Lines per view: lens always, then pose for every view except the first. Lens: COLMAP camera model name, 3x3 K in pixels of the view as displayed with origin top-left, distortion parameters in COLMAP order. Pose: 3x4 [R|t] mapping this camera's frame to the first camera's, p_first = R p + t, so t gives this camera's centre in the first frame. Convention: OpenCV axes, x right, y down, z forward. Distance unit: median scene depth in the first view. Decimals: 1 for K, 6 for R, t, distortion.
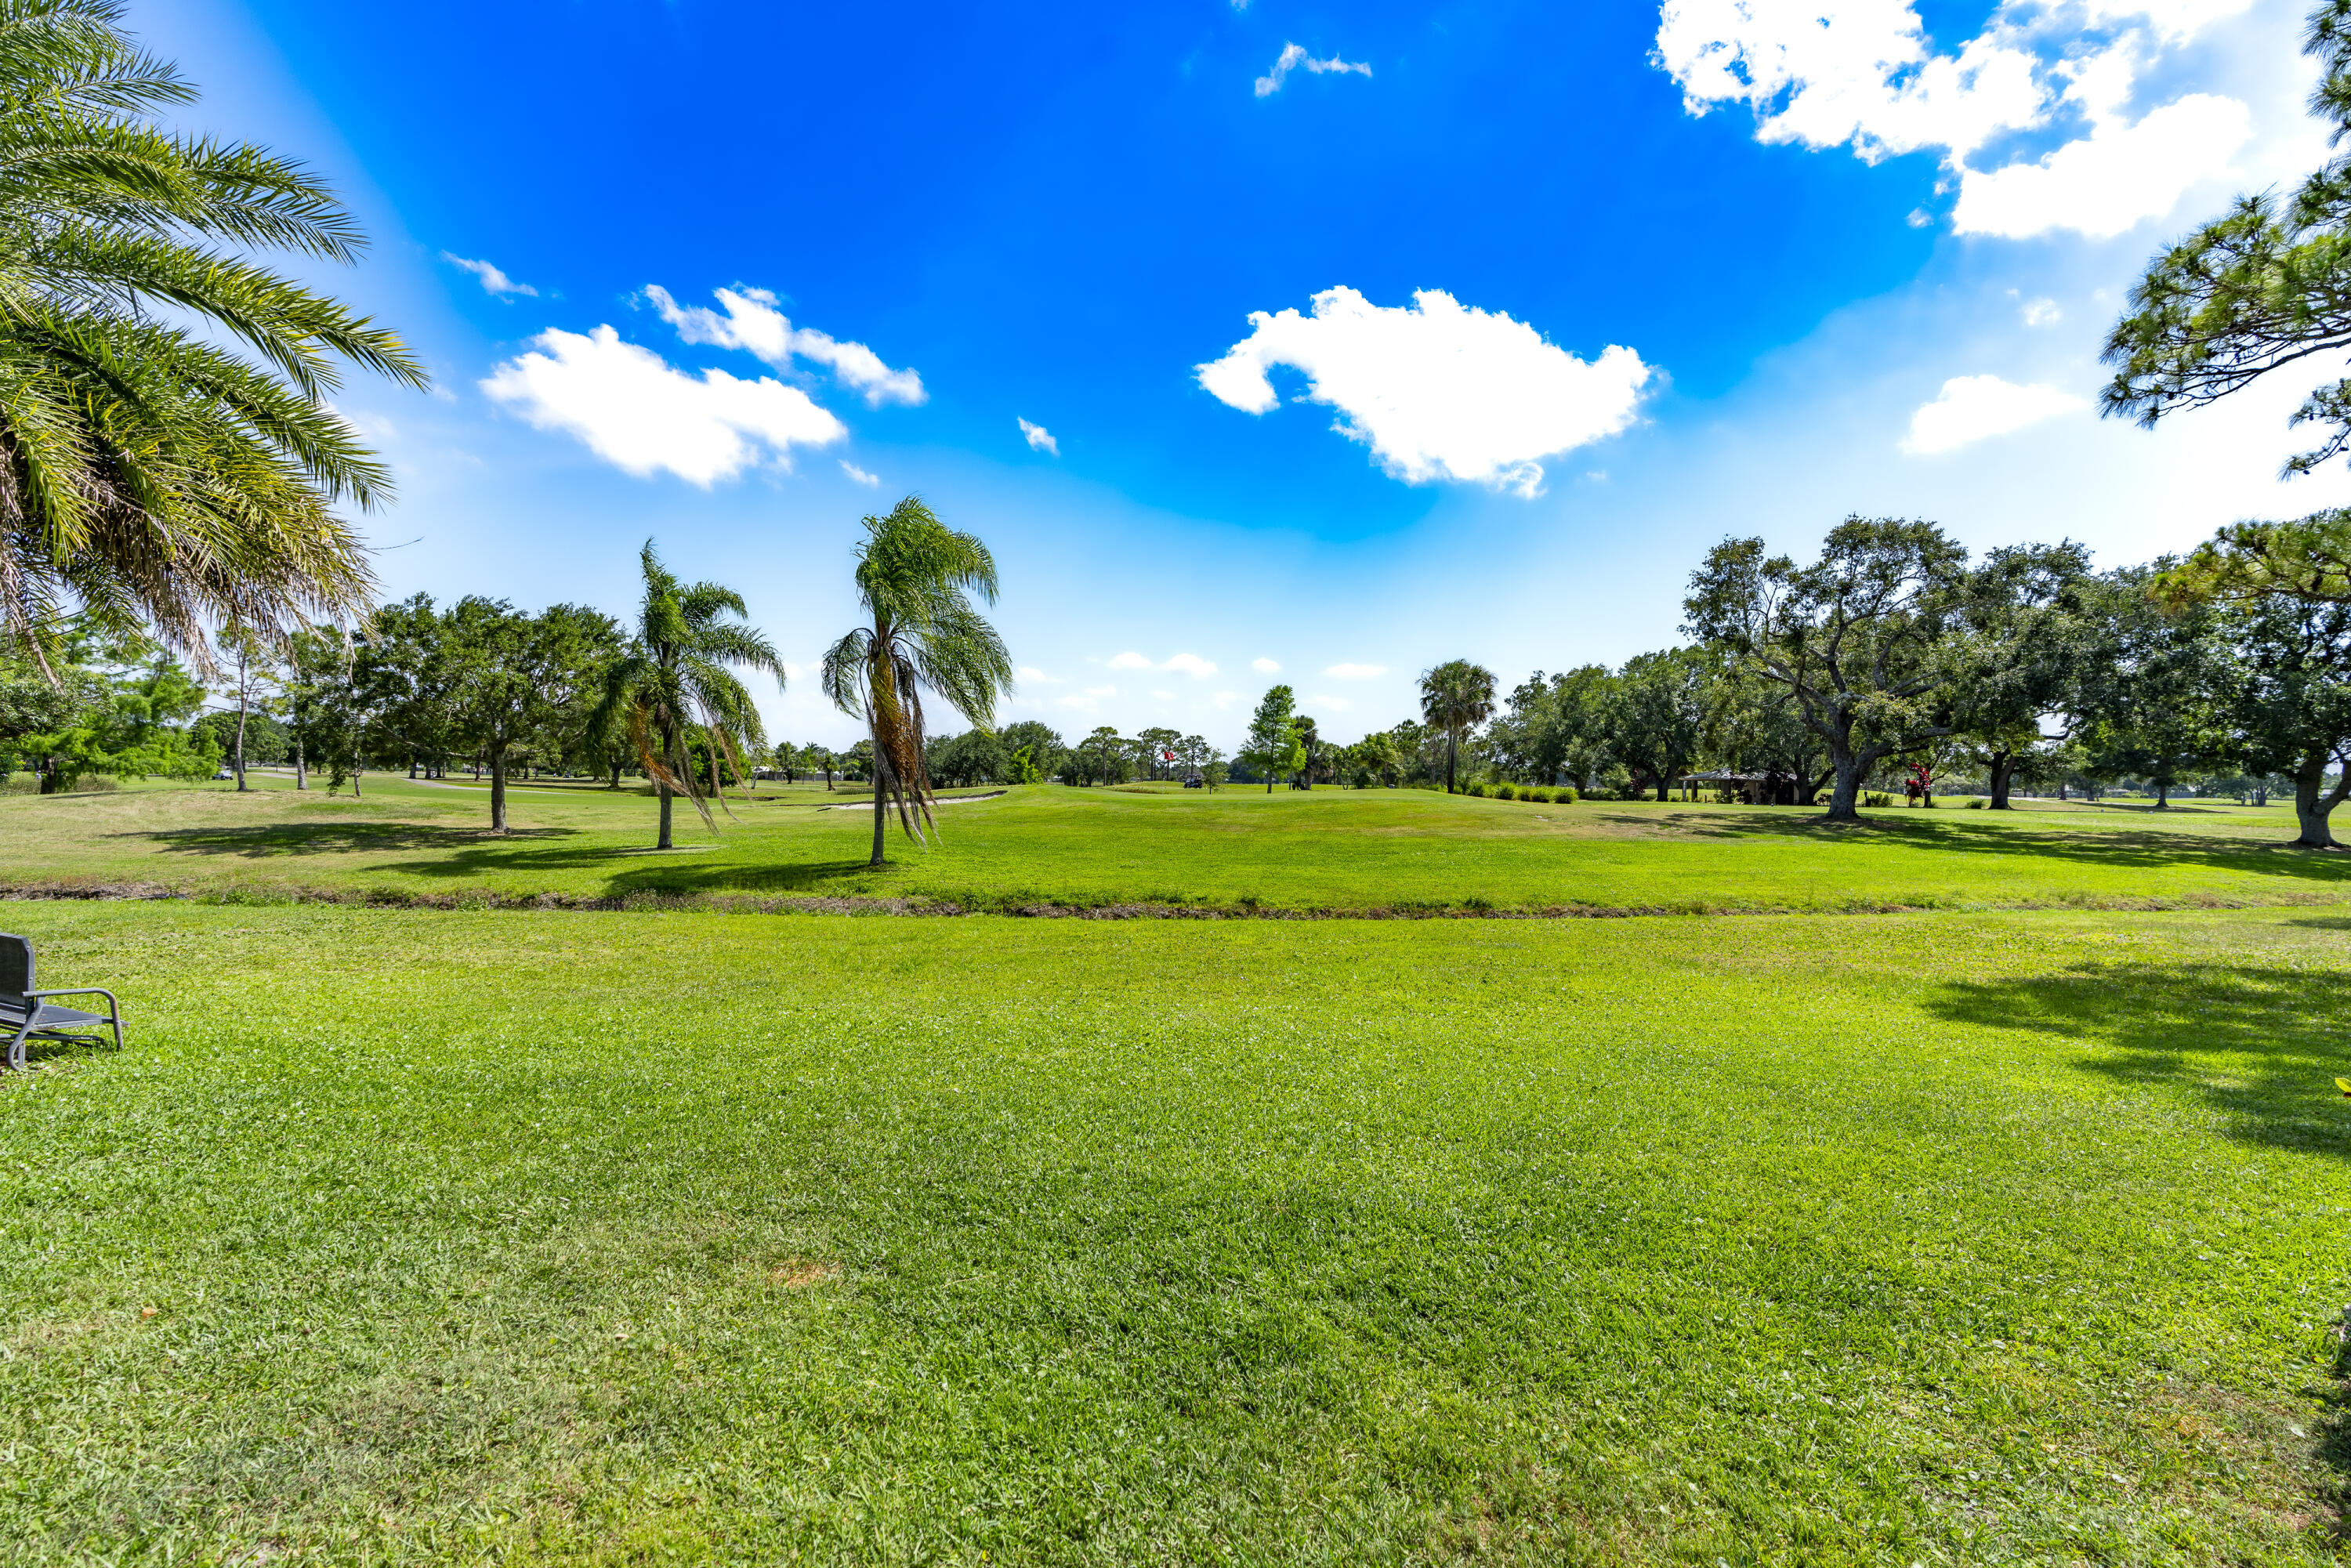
lens RADIAL K [[1045.7, 0, 1175.5], [0, 1045.7, 784.0], [0, 0, 1]] dist [-0.004595, -0.000281]
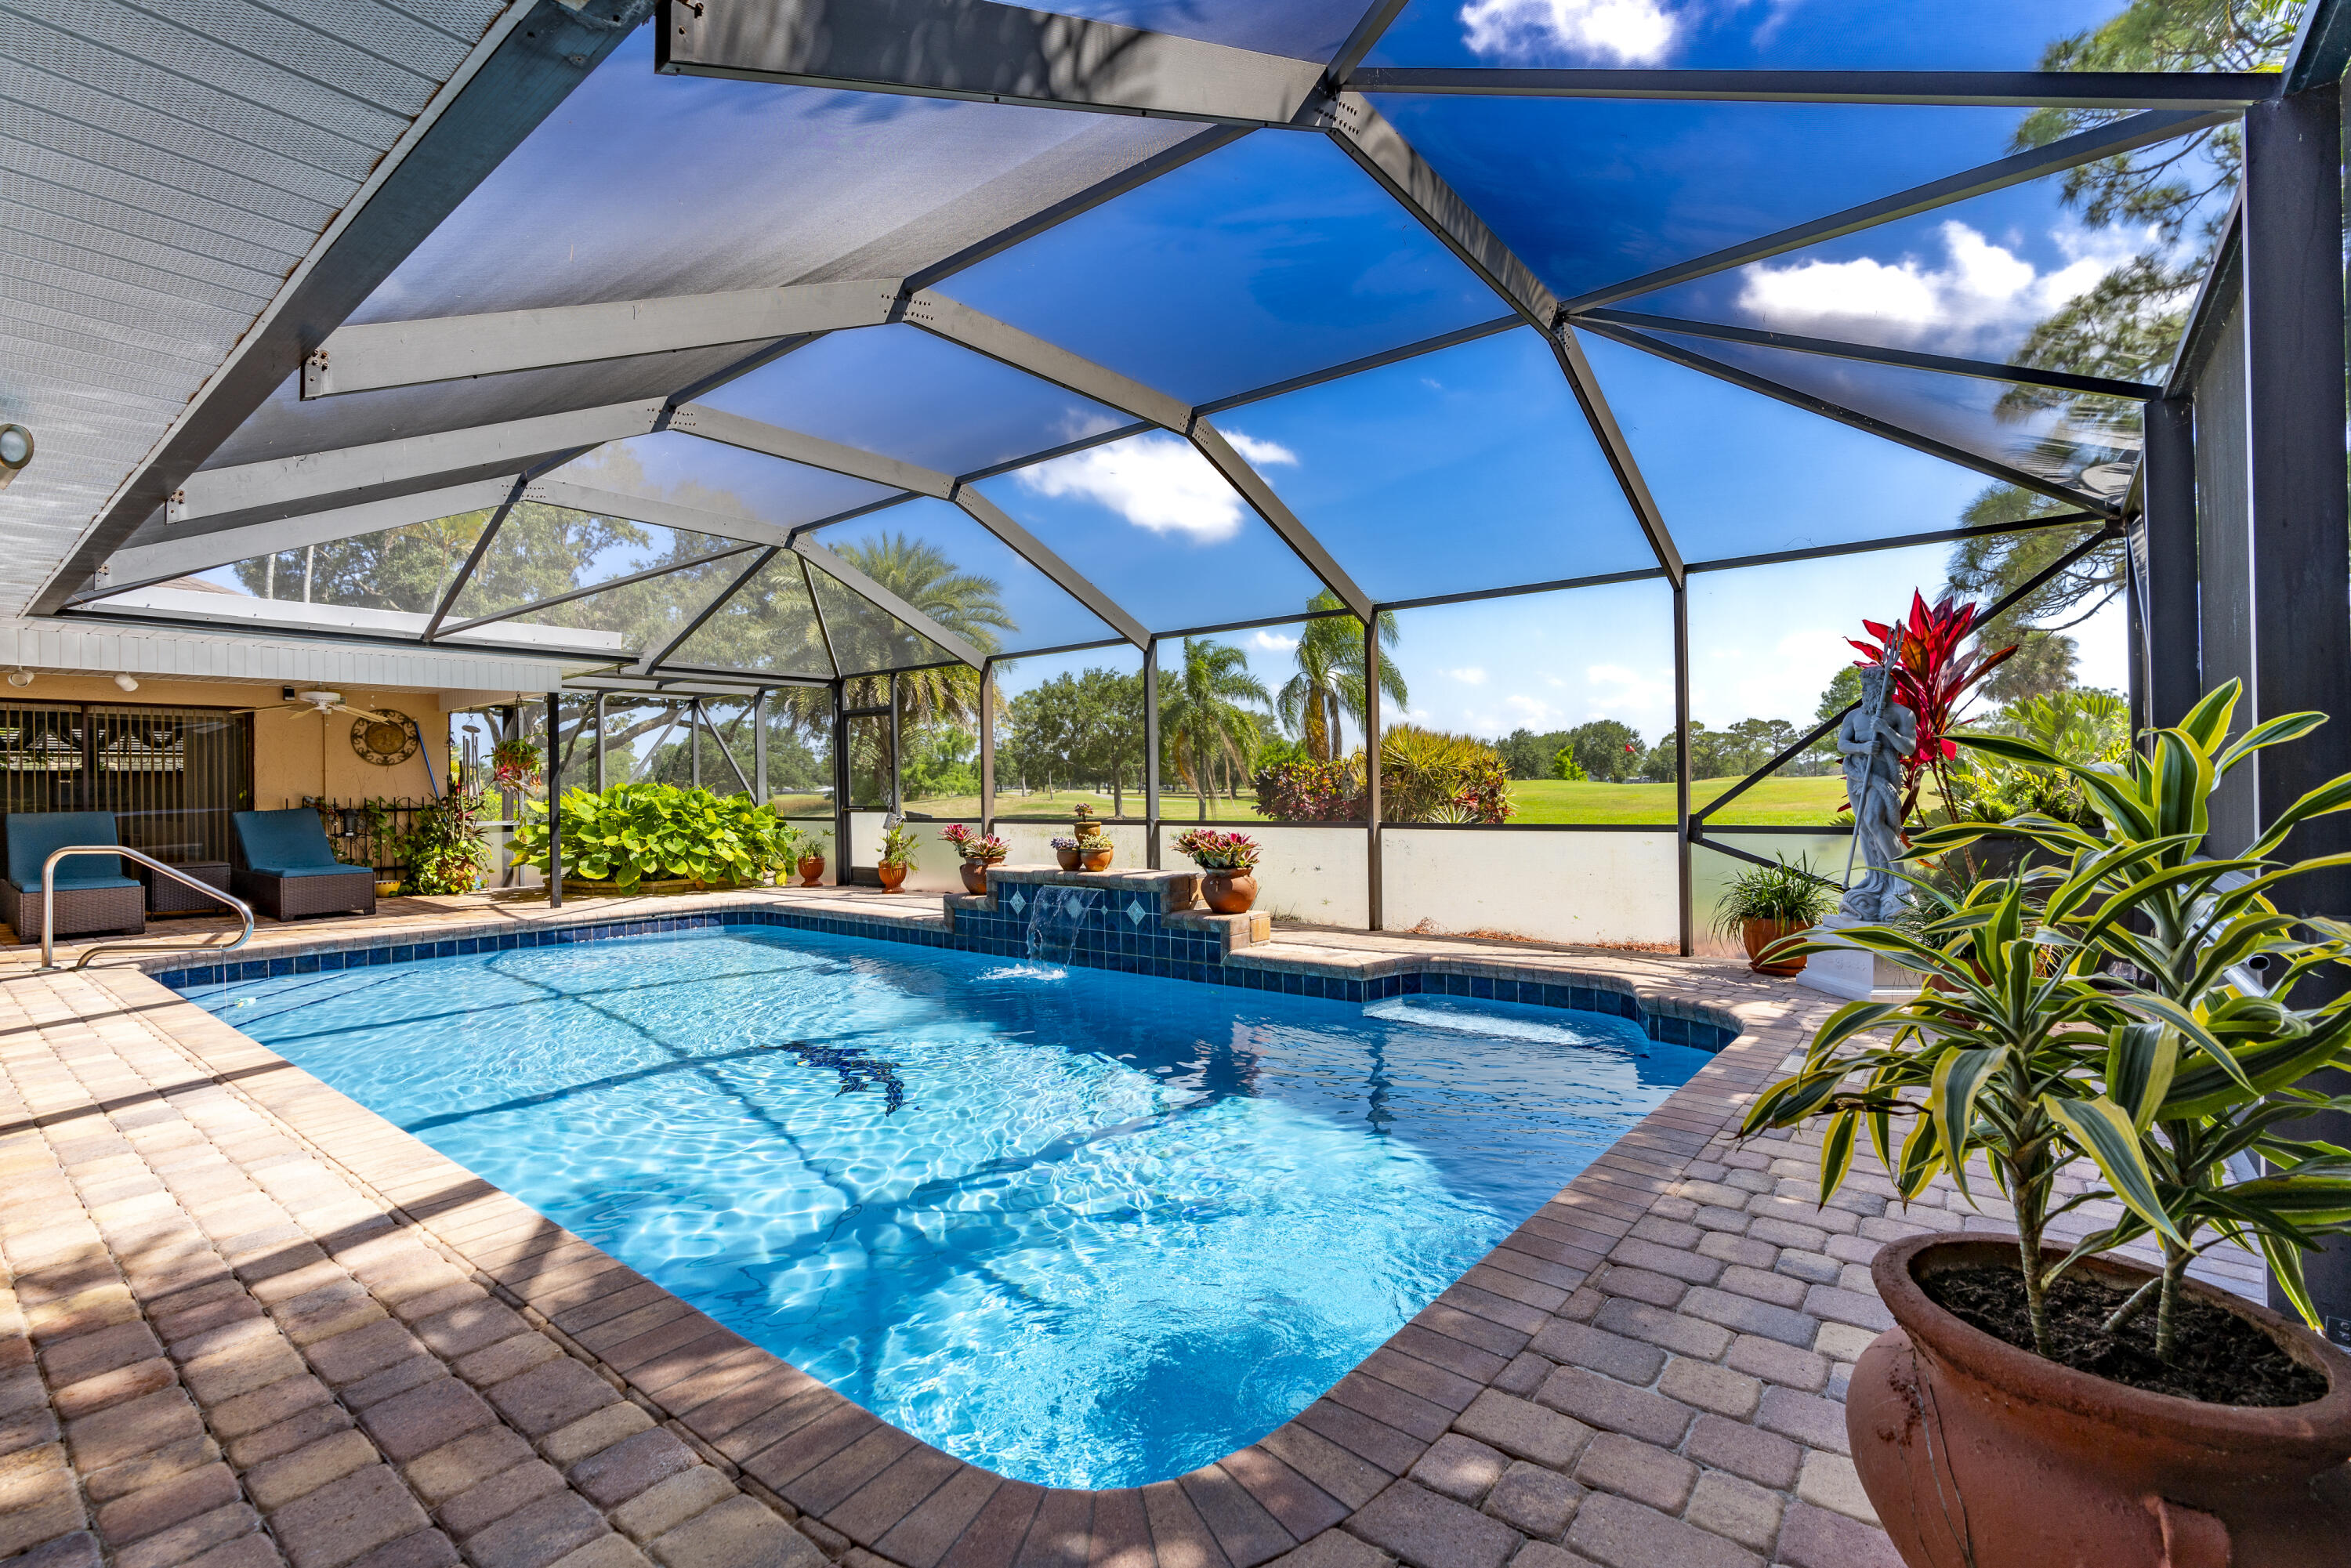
lens RADIAL K [[1060.6, 0, 1181.4], [0, 1060.6, 781.8], [0, 0, 1]] dist [-0.010266, 0.007733]
pose [[0.845014, -0.031827, -0.533796, 0.117534], [0.026637, 0.999493, -0.017426, 0.009734], [0.534080, 0.000506, 0.845434, -0.121619]]
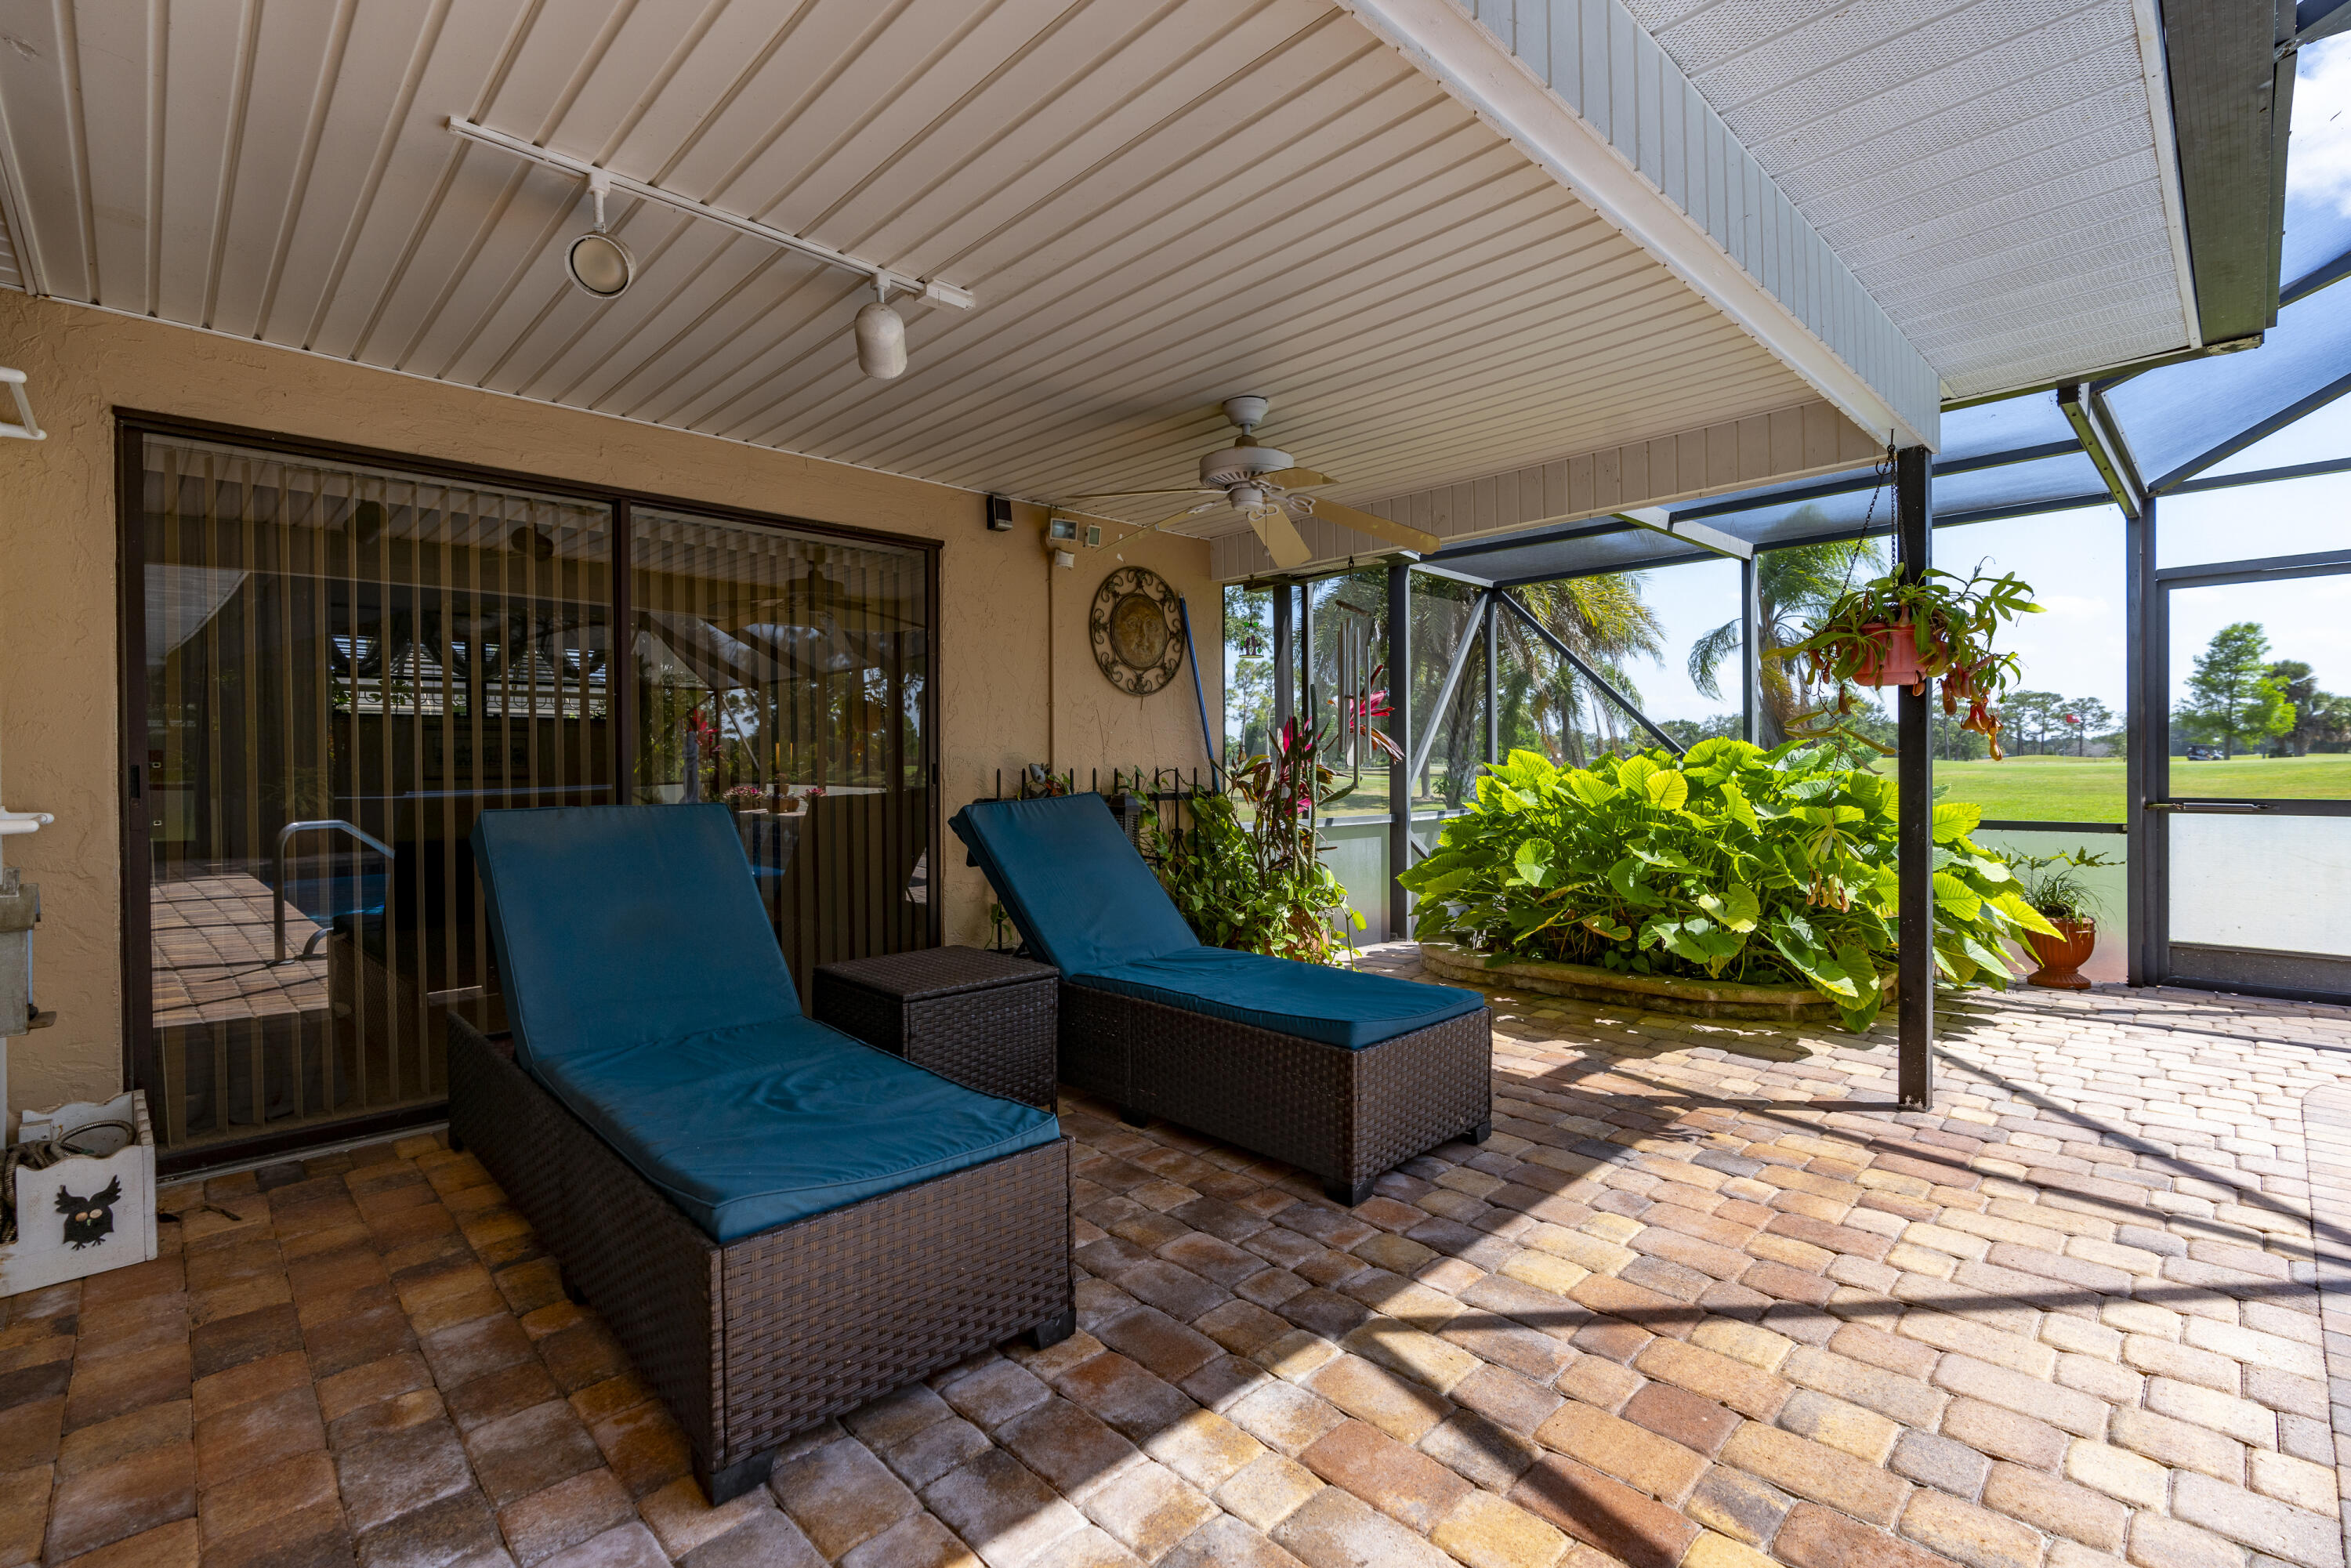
lens RADIAL K [[1060.6, 0, 1181.4], [0, 1060.6, 781.8], [0, 0, 1]] dist [-0.010266, 0.007733]
pose [[0.774746, -0.011381, -0.632170, -0.016835], [0.017119, 0.999849, 0.002979, 0.006989], [0.632041, -0.013130, 0.774824, -0.104351]]
